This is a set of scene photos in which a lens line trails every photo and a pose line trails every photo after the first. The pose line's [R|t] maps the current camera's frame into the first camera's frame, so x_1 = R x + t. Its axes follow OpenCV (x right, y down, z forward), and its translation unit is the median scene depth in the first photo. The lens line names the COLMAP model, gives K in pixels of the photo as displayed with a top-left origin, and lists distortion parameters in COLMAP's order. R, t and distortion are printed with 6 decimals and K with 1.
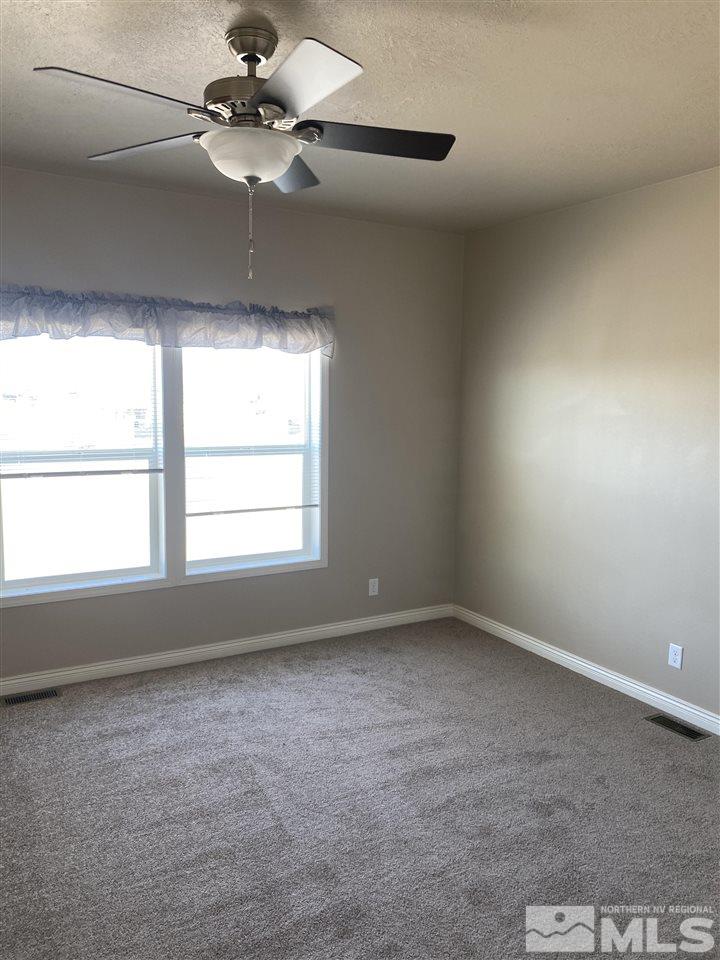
lens RADIAL K [[737.6, 0, 360.3], [0, 737.6, 477.7], [0, 0, 1]] dist [0.026692, -0.025121]
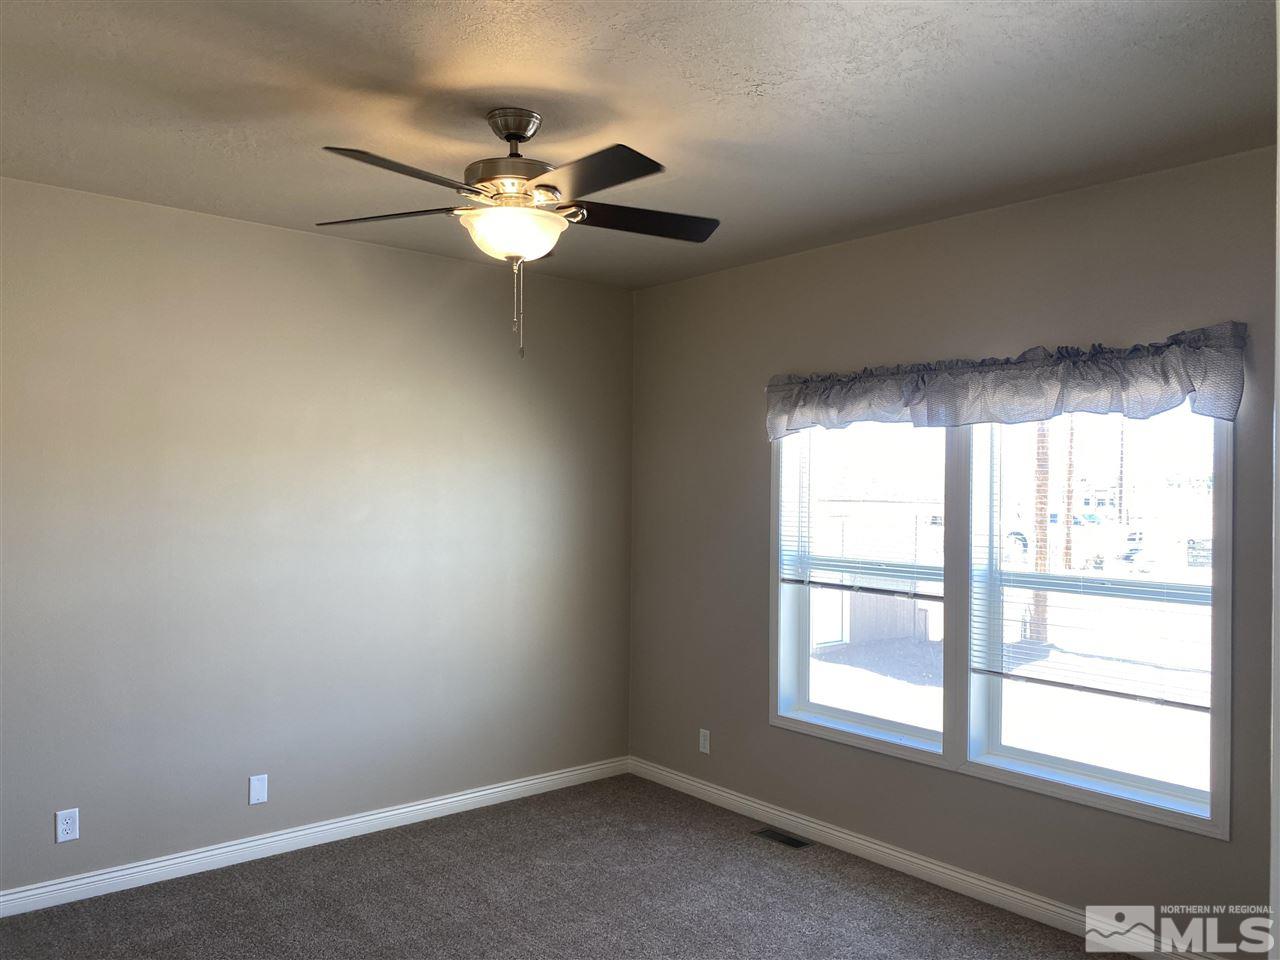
lens RADIAL K [[983.4, 0, 639.7], [0, 983.4, 482.3], [0, 0, 1]] dist [0.026692, -0.025121]
pose [[0.174296, -0.006726, -0.984670, 0.614308], [-0.100330, 0.994651, -0.024553, -0.069479], [0.979569, 0.103072, 0.172689, 0.539400]]
